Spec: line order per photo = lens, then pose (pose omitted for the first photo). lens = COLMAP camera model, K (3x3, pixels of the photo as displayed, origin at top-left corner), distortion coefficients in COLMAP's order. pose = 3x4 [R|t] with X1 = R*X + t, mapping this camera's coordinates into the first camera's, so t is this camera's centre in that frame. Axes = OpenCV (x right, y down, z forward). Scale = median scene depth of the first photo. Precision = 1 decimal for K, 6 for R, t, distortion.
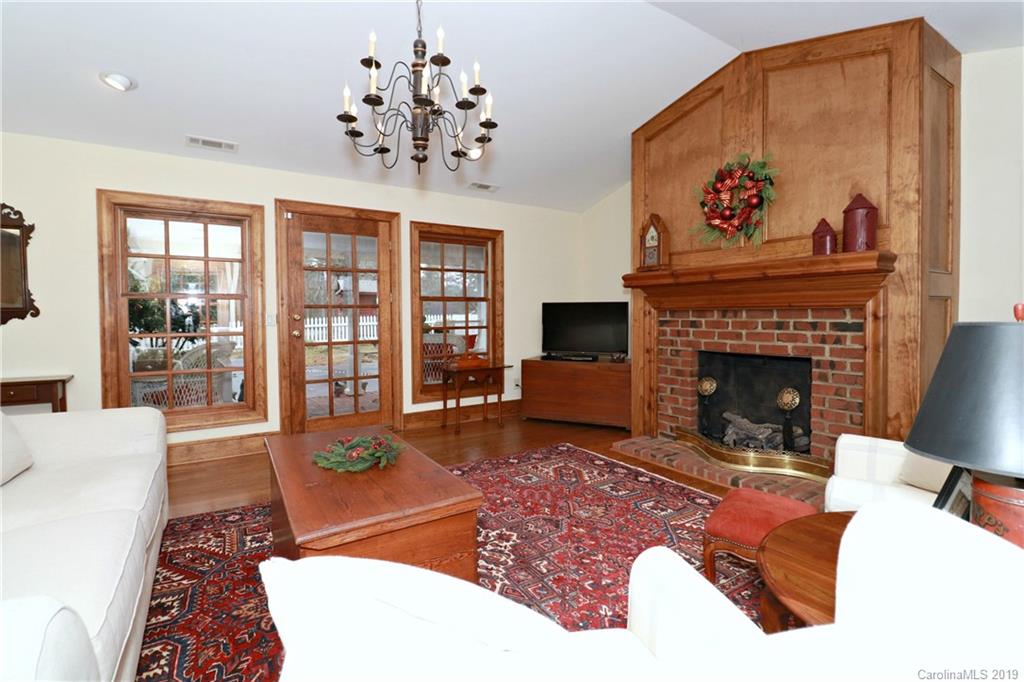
lens RADIAL K [[480.3, 0, 511.1], [0, 480.3, 334.6], [0, 0, 1]] dist [-0.009198, -0.006269]
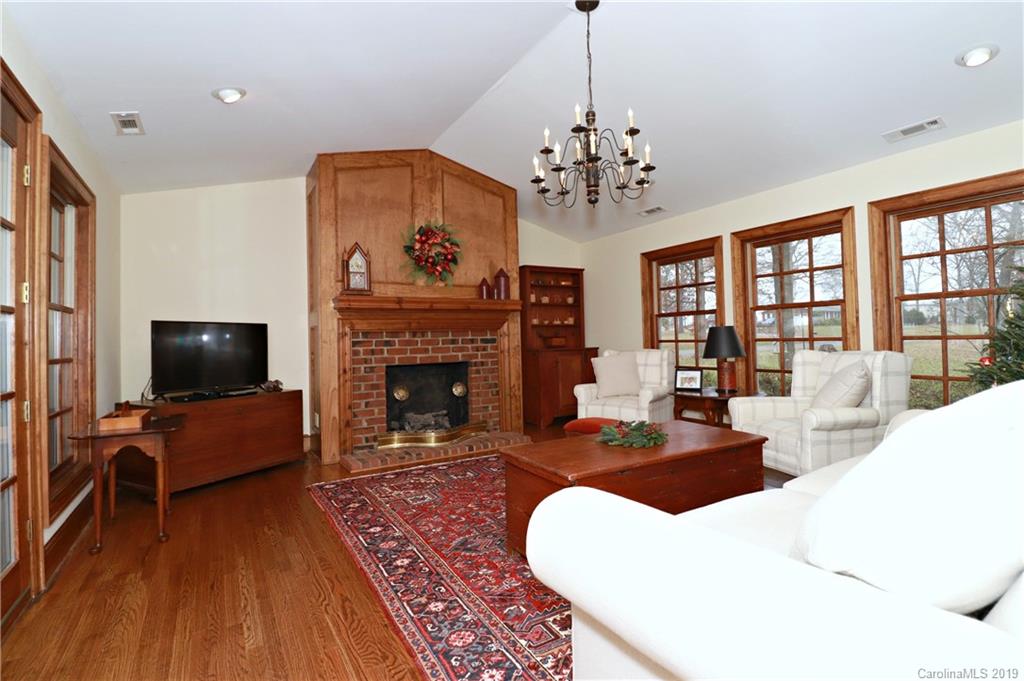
lens RADIAL K [[480.3, 0, 511.8], [0, 480.3, 335.0], [0, 0, 1]] dist [-0.009198, -0.006269]
pose [[0.028403, 0.014085, 0.999497, -0.886846], [0.067944, 0.997561, -0.015989, -0.002785], [-0.997285, 0.068364, 0.027377, 0.725713]]
